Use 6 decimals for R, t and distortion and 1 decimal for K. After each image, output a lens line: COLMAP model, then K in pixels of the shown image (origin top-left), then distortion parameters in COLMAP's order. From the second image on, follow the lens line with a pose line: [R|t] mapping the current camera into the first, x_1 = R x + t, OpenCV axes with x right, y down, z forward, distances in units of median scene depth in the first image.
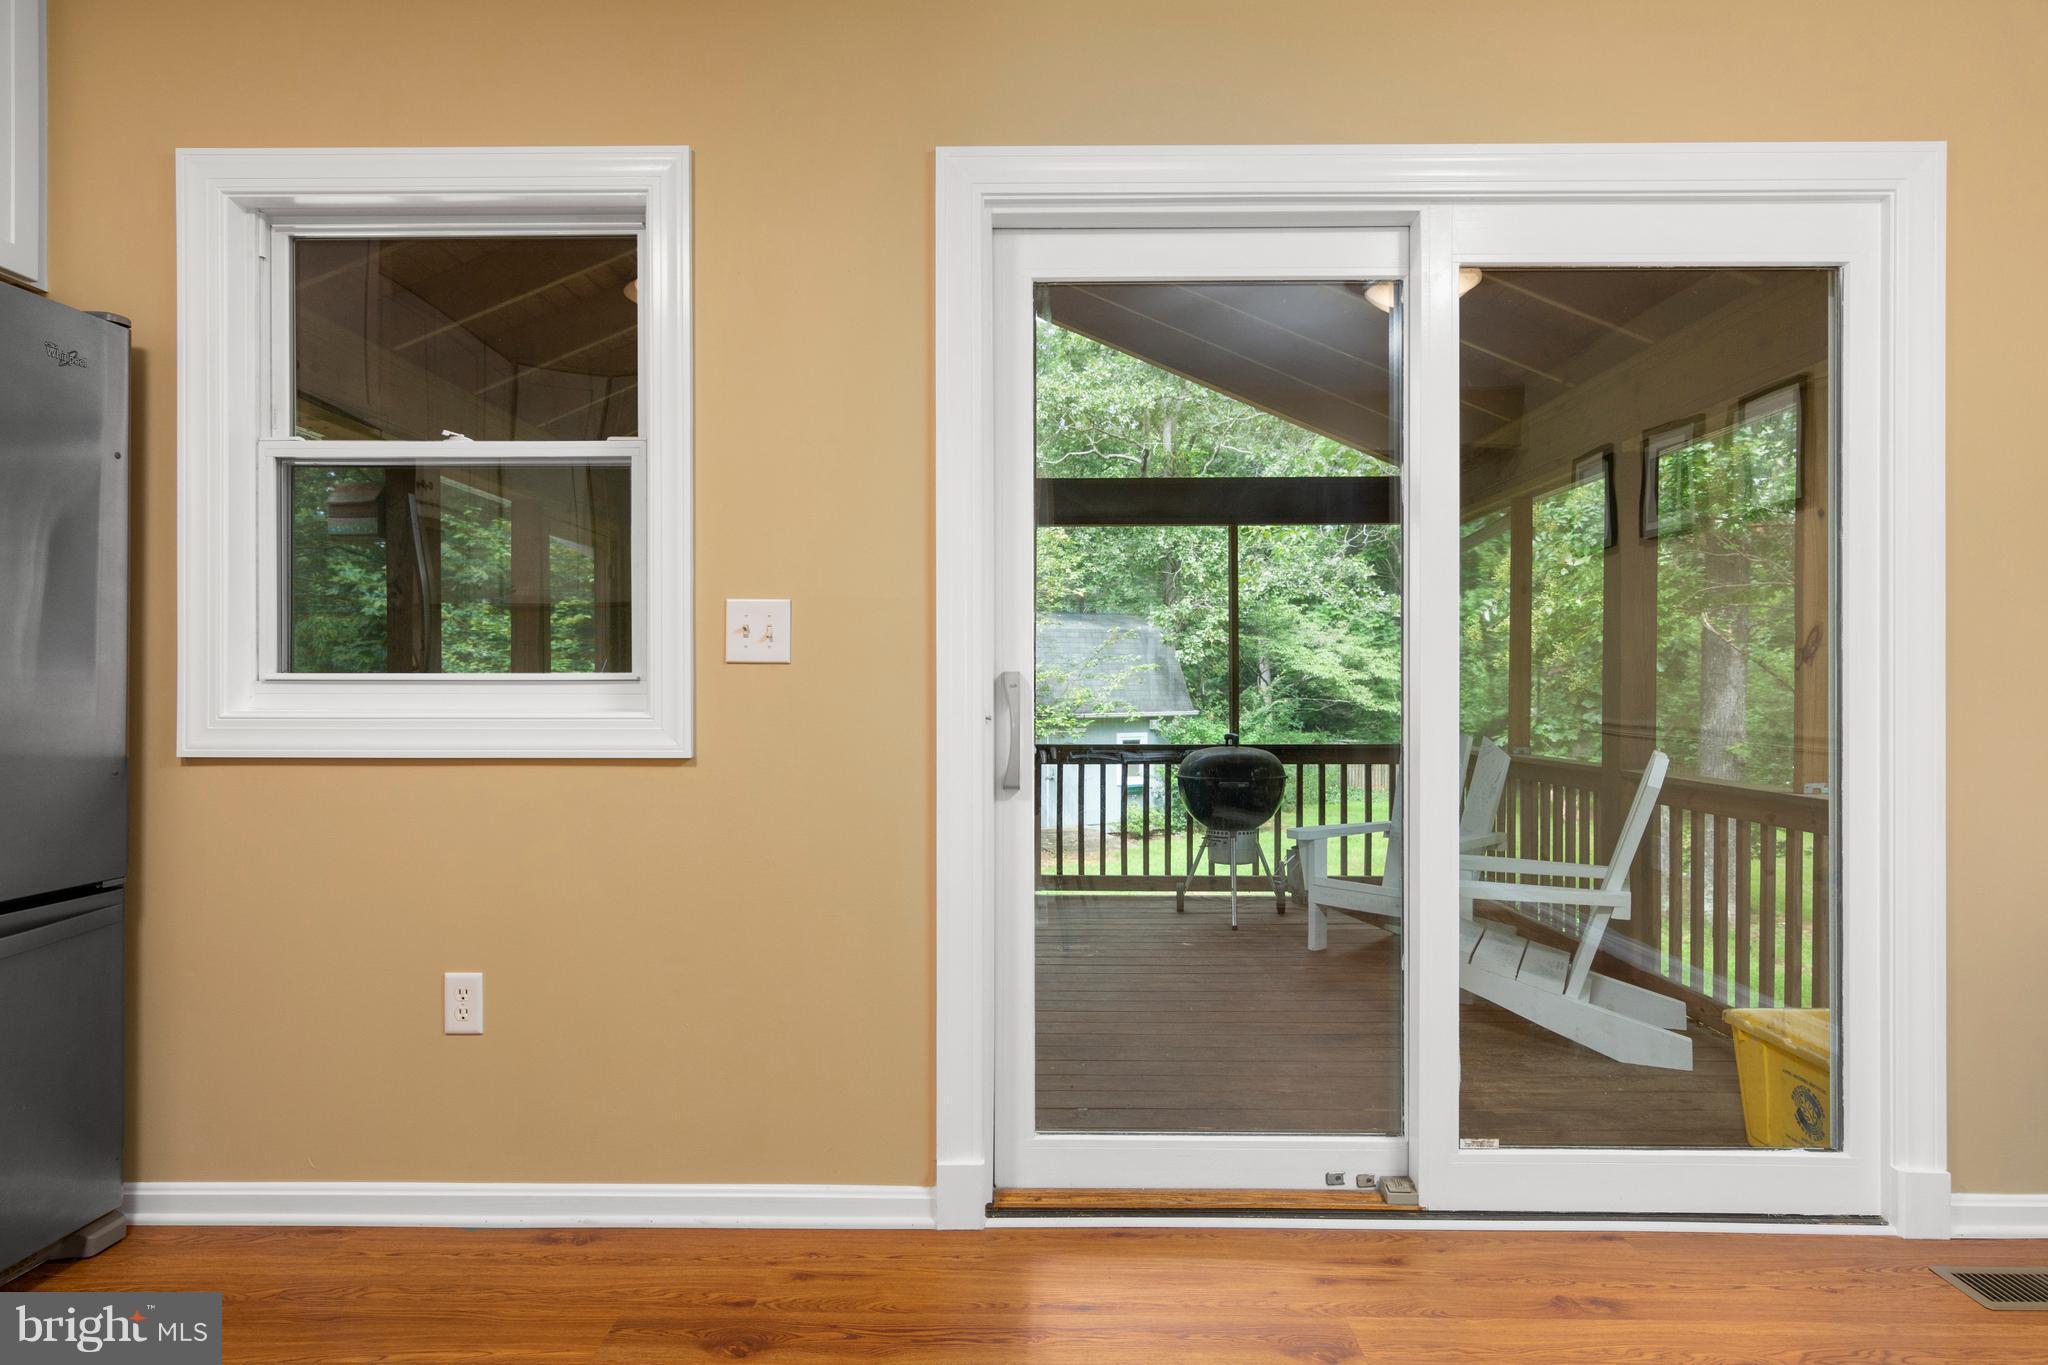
lens RADIAL K [[1155.8, 0, 1024.0], [0, 1155.8, 682.5], [0, 0, 1]] dist [-0.003544, 0.000442]
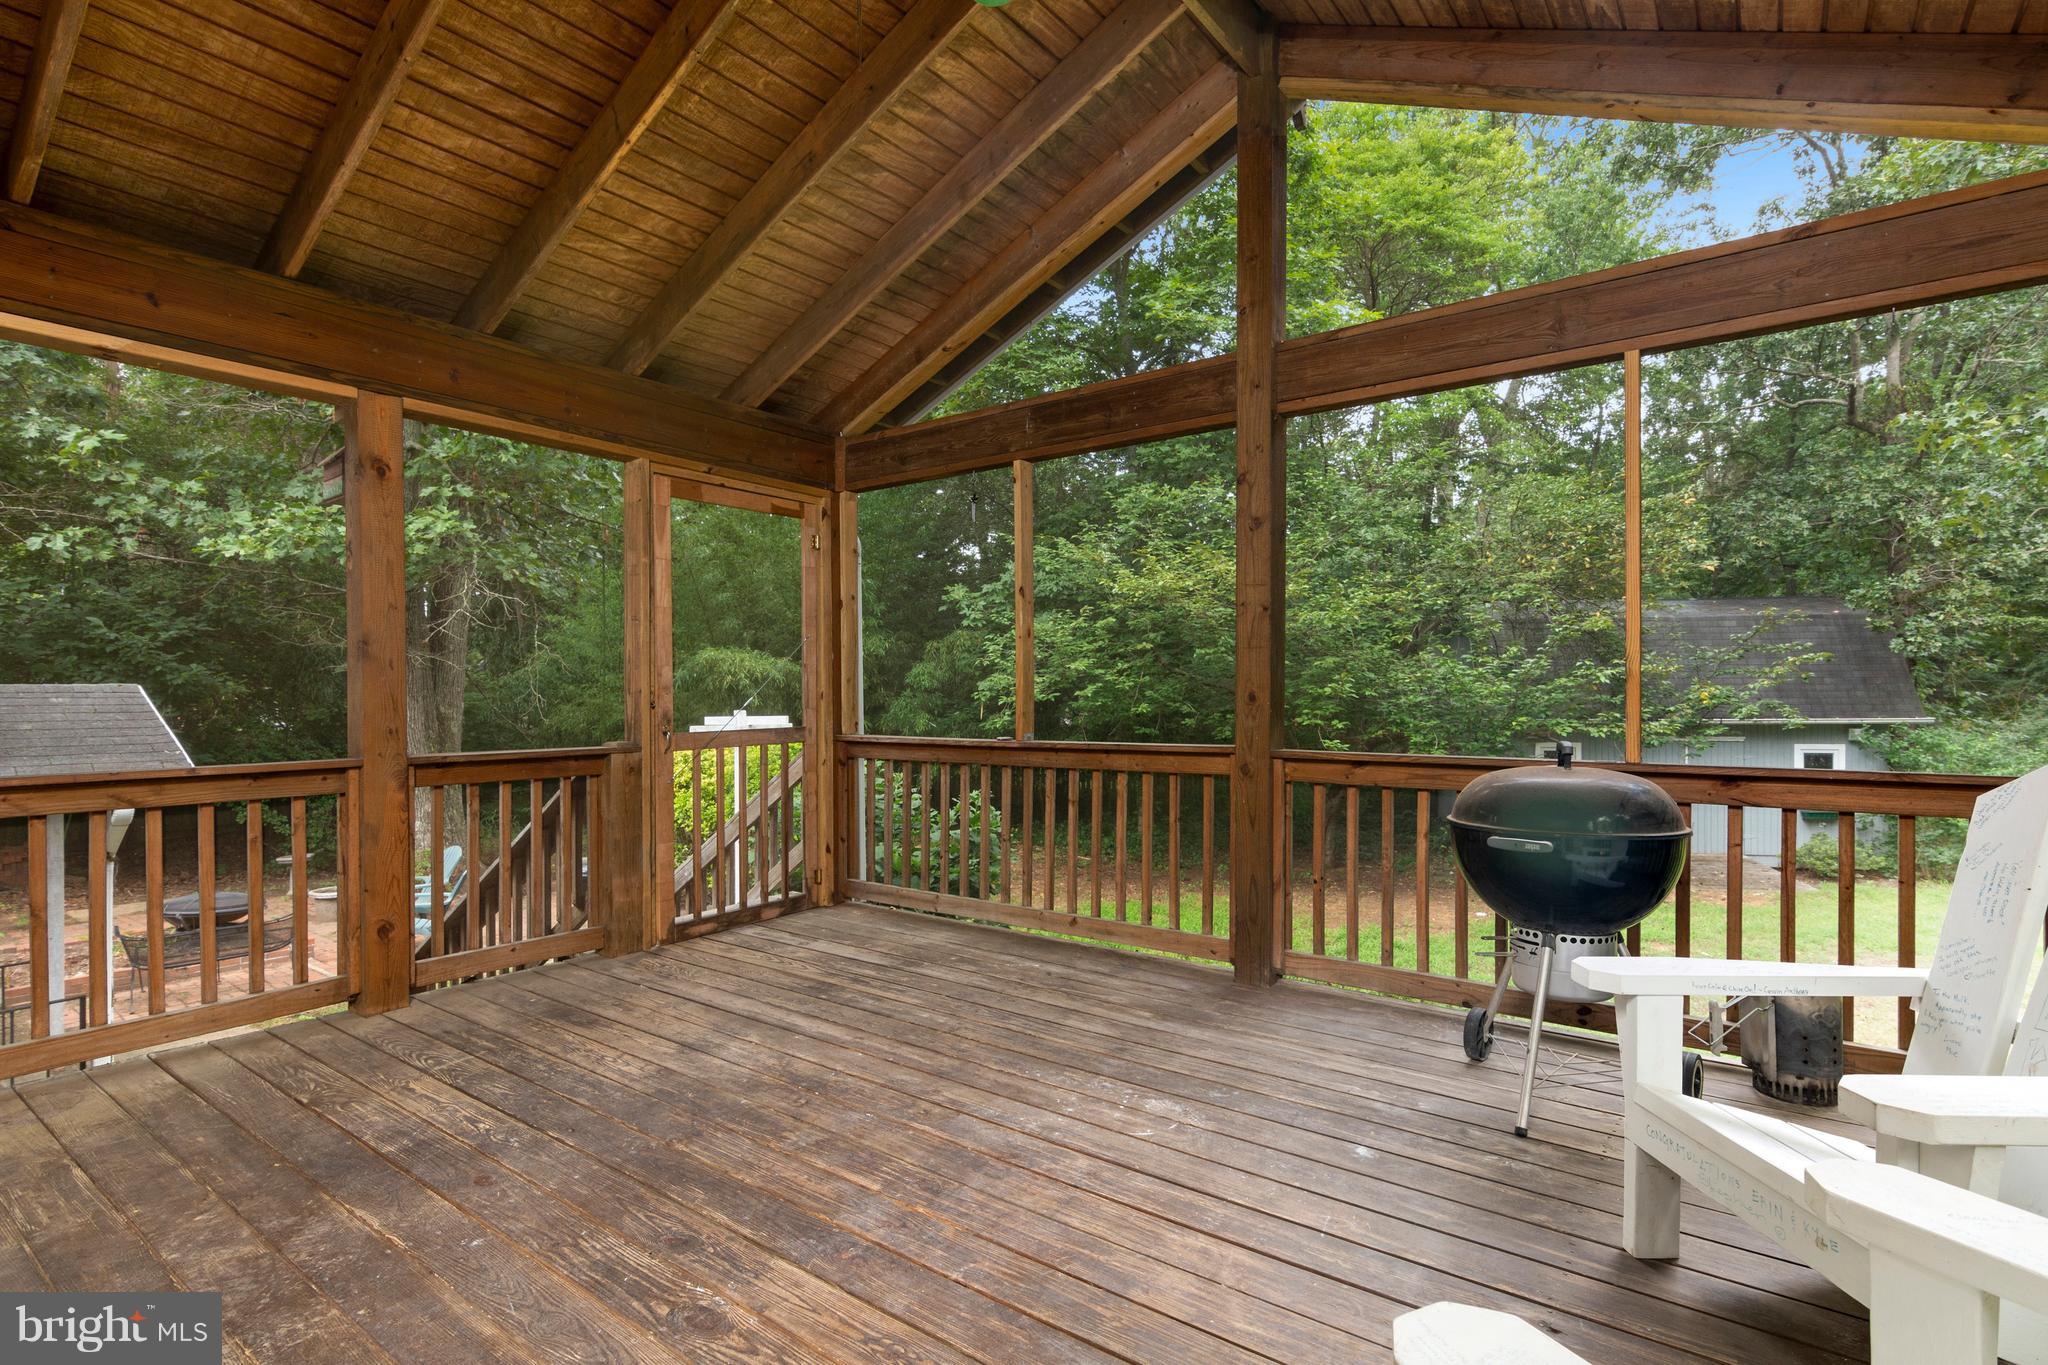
lens RADIAL K [[1003.9, 0, 1011.8], [0, 1003.9, 689.4], [0, 0, 1]] dist [0.000067, 0.001187]
pose [[0.802987, -0.001090, -0.595995, 0.093168], [0.001763, 0.999998, 0.000546, 0.007146], [0.595993, -0.001489, 0.802988, 0.183155]]
